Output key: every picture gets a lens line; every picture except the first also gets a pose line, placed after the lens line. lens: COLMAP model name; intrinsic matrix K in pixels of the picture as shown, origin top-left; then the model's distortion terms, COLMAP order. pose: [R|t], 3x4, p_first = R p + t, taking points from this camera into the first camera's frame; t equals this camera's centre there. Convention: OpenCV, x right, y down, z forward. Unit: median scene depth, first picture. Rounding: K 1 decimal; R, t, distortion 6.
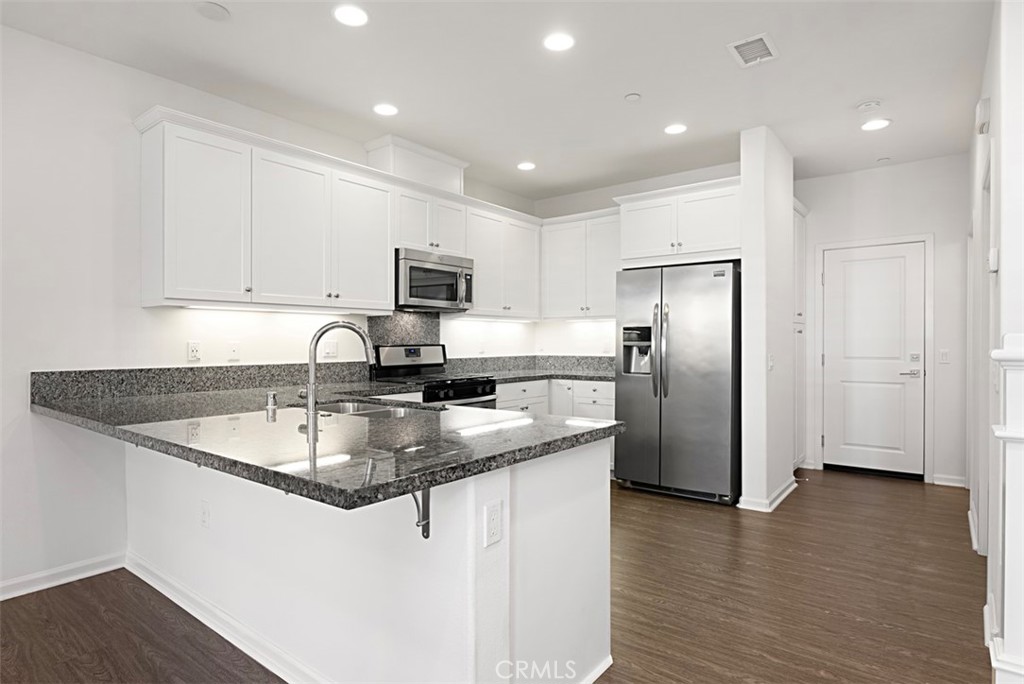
lens RADIAL K [[541.2, 0, 518.5], [0, 541.2, 338.9], [0, 0, 1]] dist [-0.007730, 0.000505]
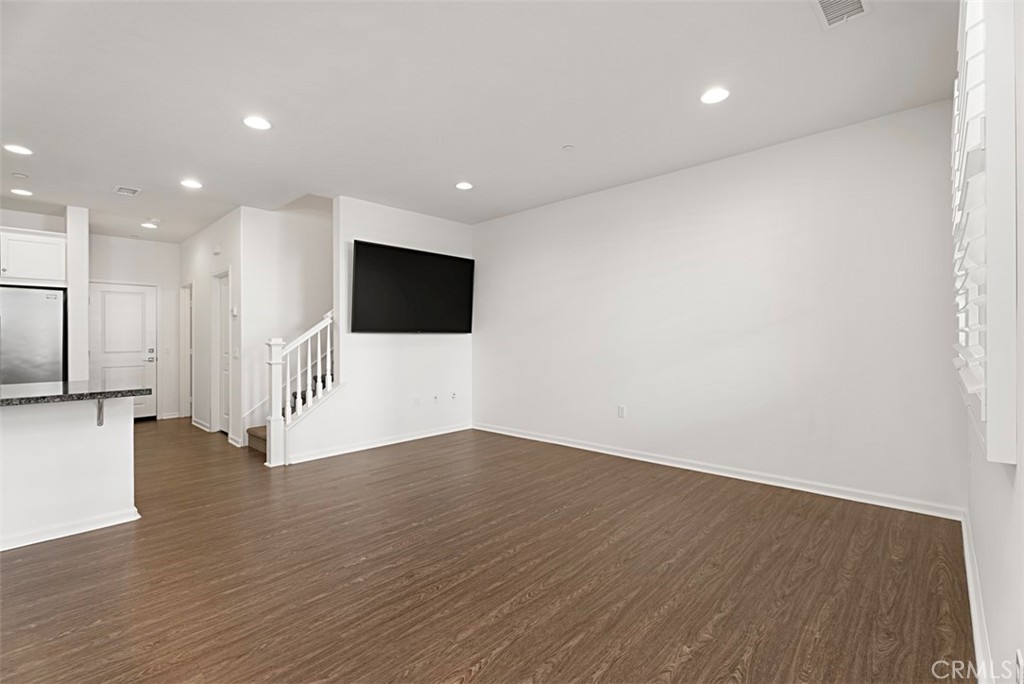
lens RADIAL K [[461.5, 0, 514.6], [0, 461.5, 342.6], [0, 0, 1]] dist [0.001114, 0.000449]
pose [[0.077877, -0.006386, 0.996943, -0.776003], [0.004985, 0.999969, 0.006016, 0.004366], [-0.996951, 0.004502, 0.077906, -0.356735]]
